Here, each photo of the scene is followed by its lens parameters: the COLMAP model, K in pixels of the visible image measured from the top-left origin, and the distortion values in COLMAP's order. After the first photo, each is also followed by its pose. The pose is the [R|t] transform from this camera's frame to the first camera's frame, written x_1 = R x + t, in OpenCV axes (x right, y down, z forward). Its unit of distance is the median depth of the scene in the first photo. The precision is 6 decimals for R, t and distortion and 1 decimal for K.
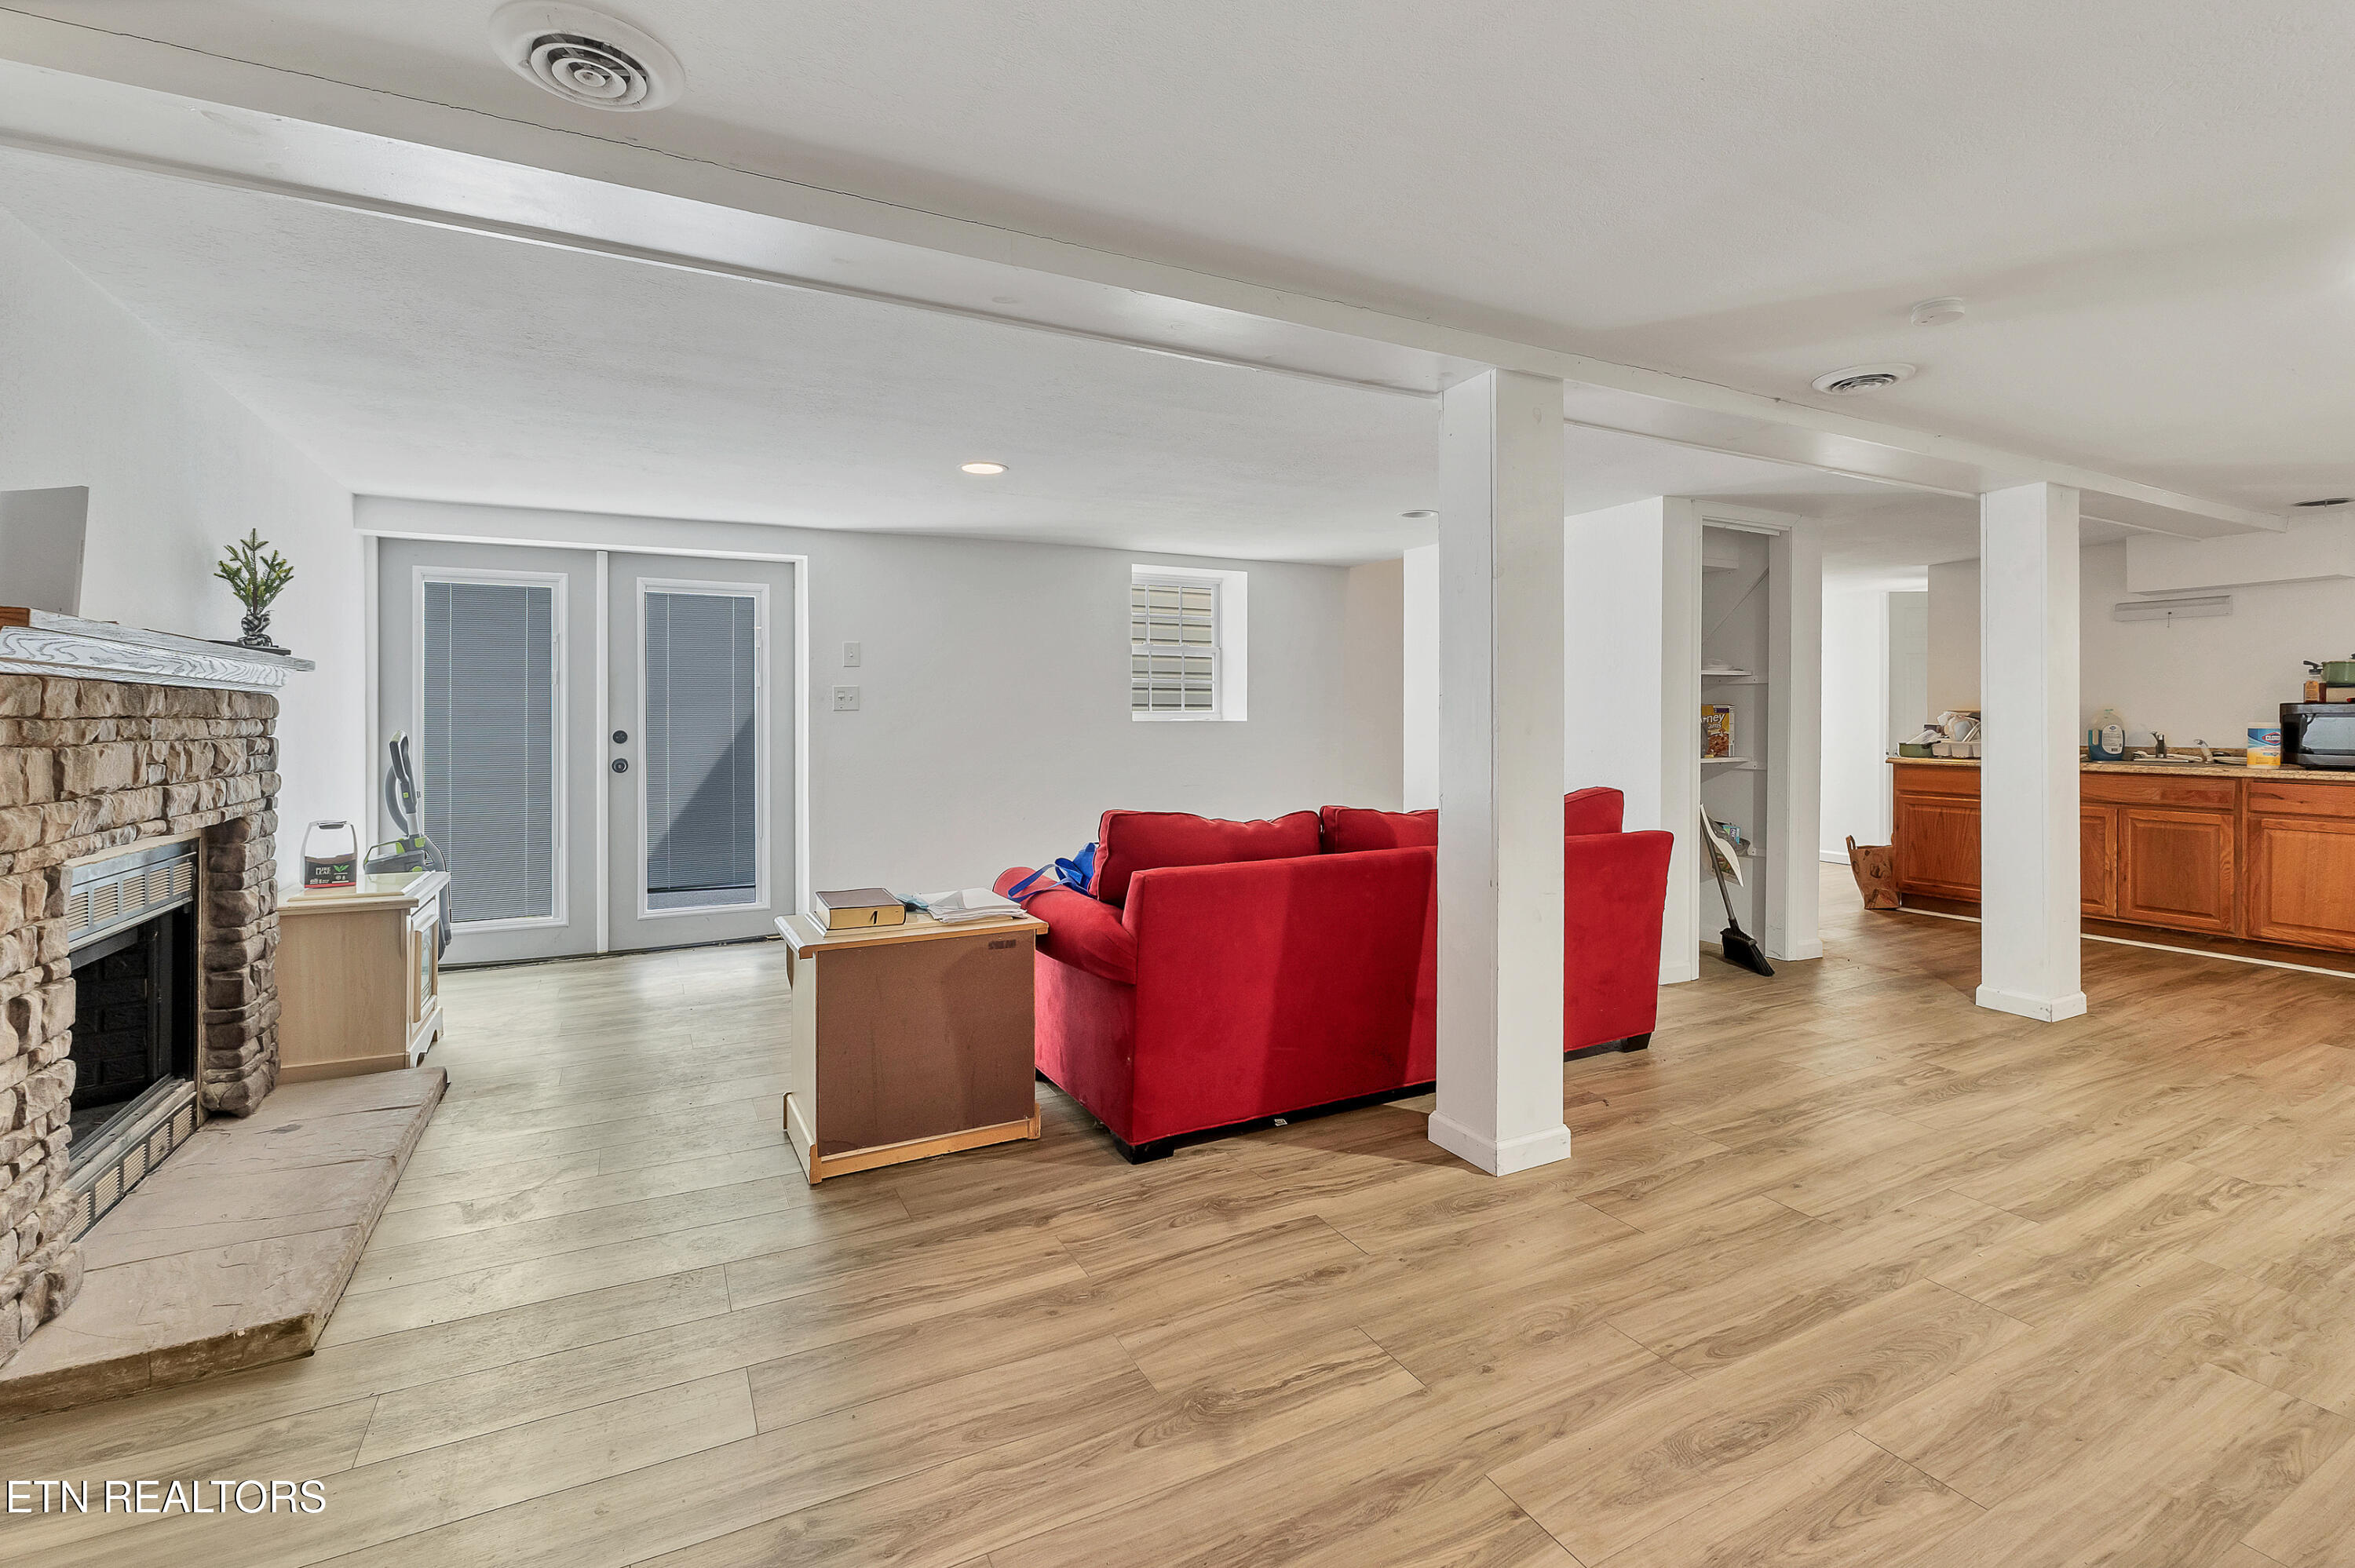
lens RADIAL K [[1044.2, 0, 1168.6], [0, 1044.2, 720.7], [0, 0, 1]] dist [-0.002604, -0.000379]
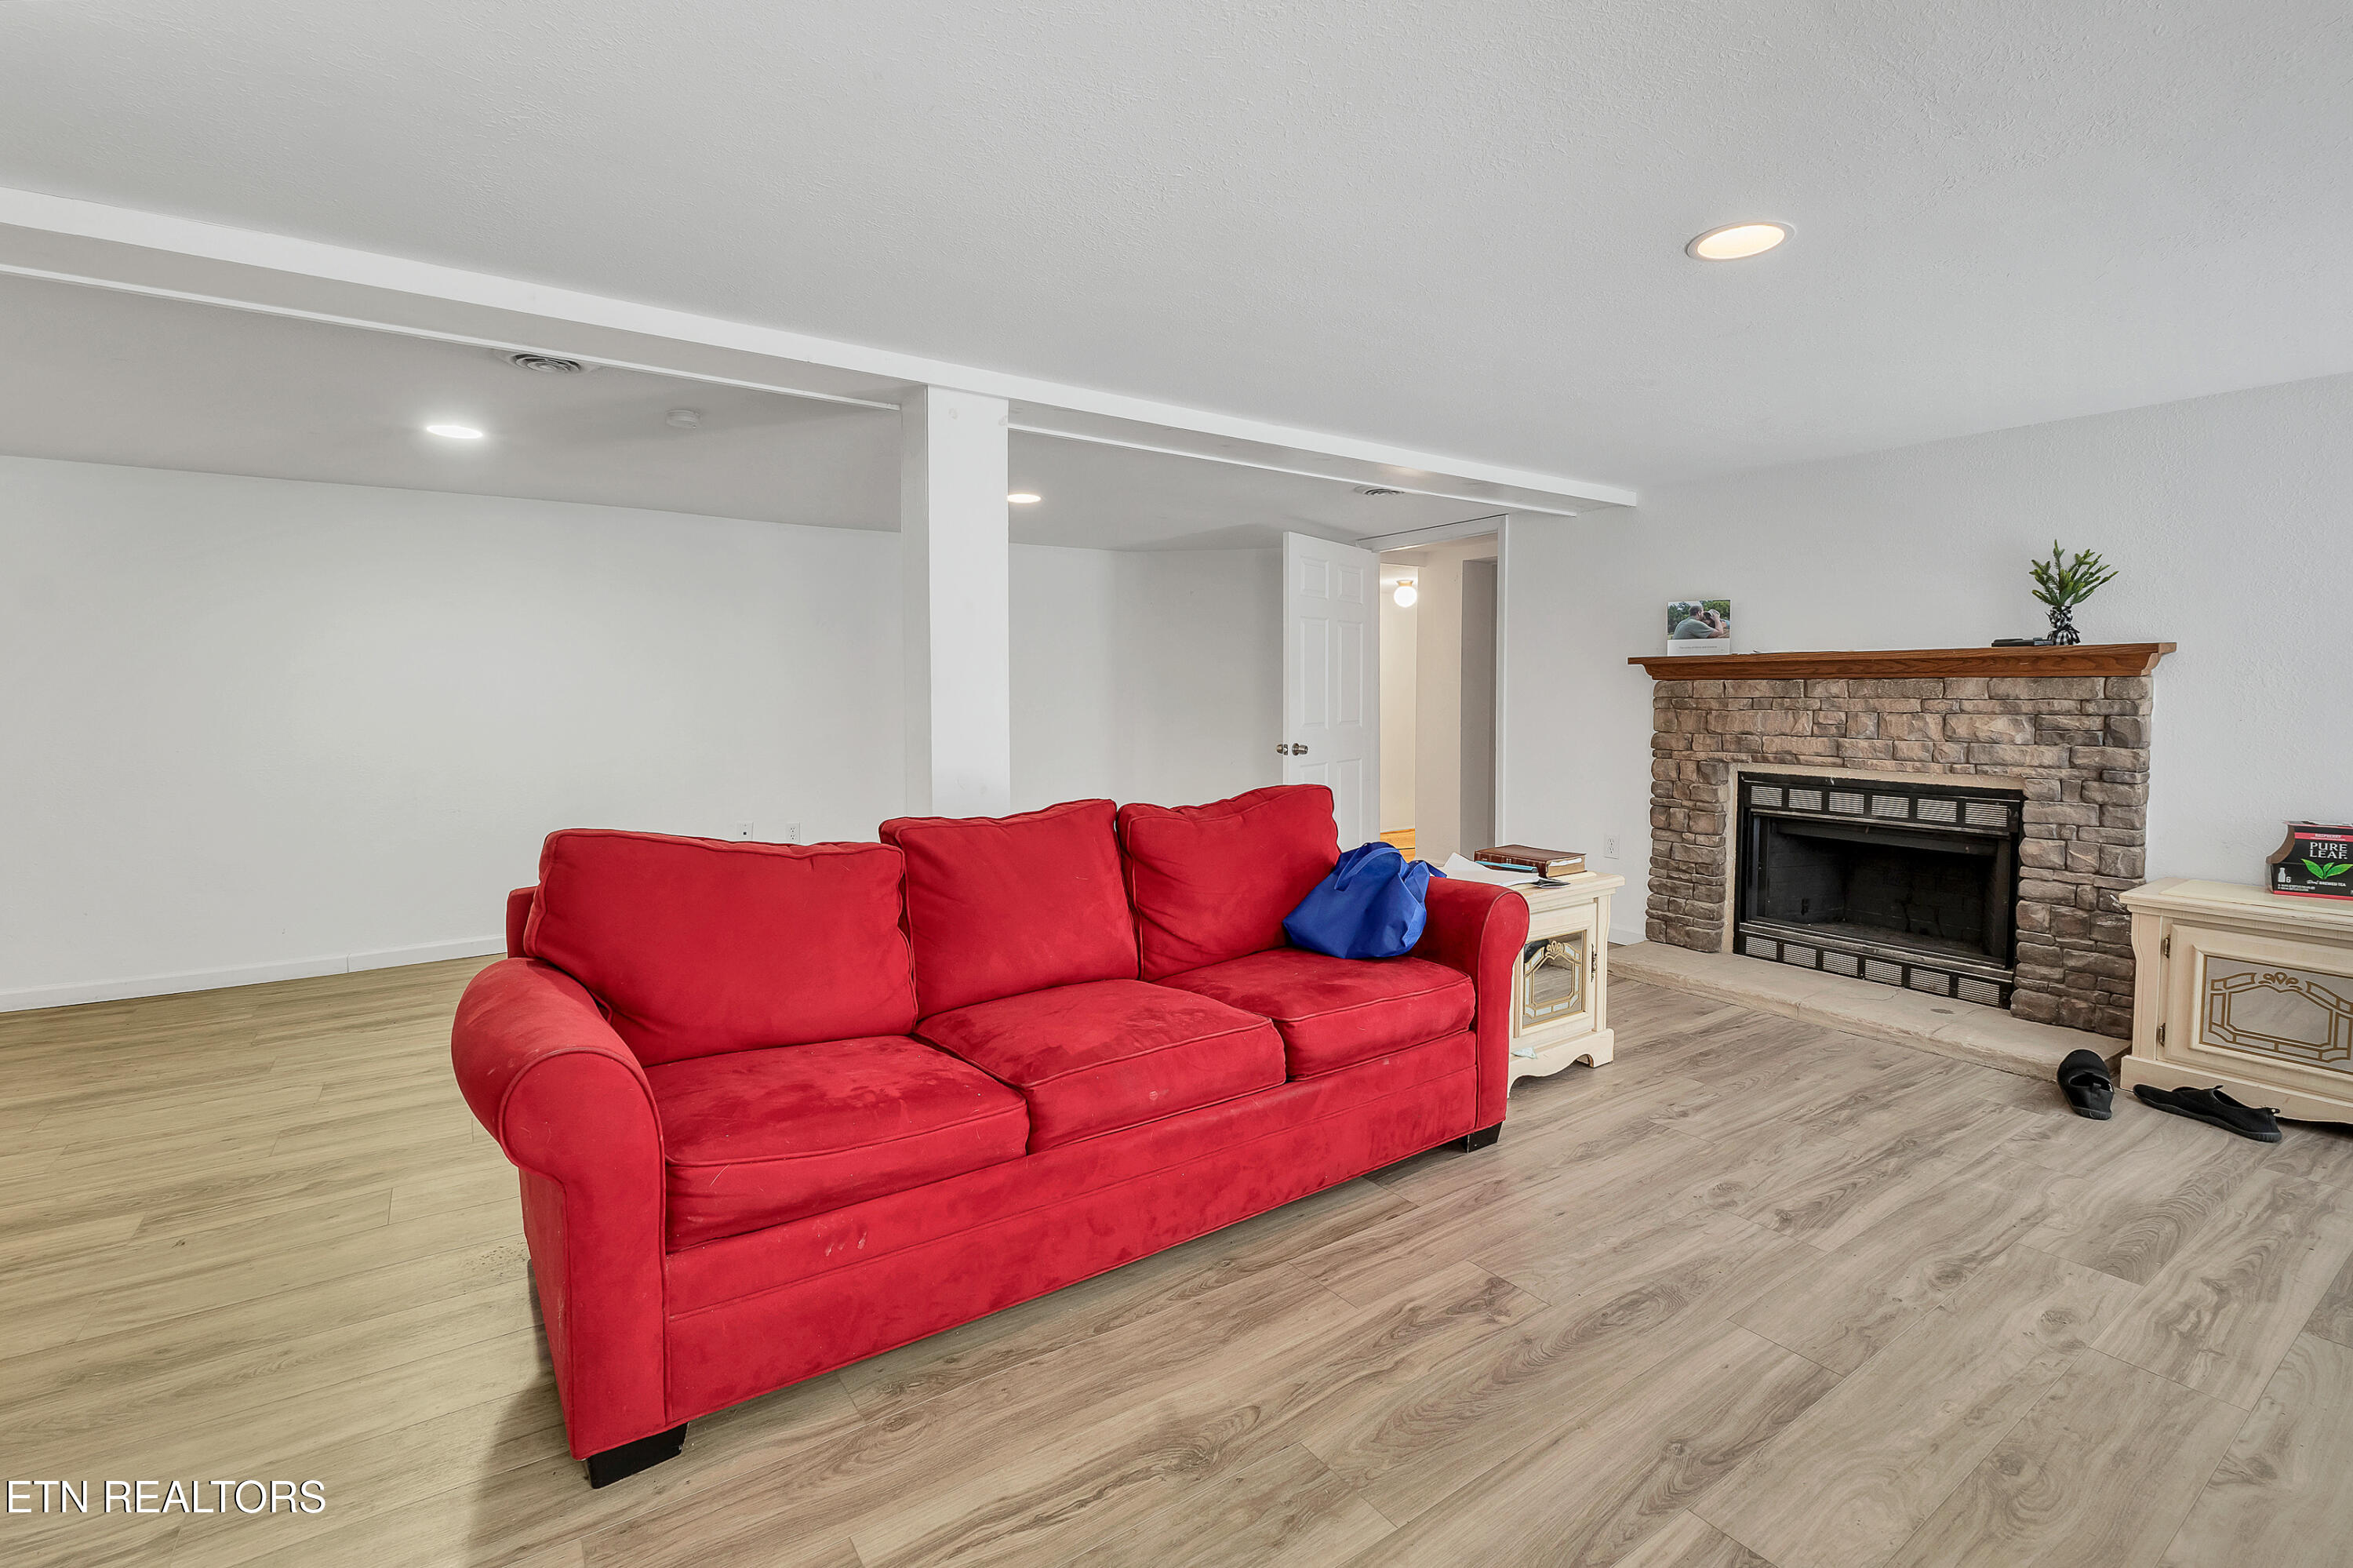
lens RADIAL K [[1043.5, 0, 1180.2], [0, 1043.5, 775.0], [0, 0, 1]] dist [-0.002604, -0.000379]
pose [[-0.992453, 0.010753, -0.122155, 0.145070], [0.001751, 0.997289, 0.073559, 0.023651], [0.122615, 0.072790, -0.989781, 1.795614]]
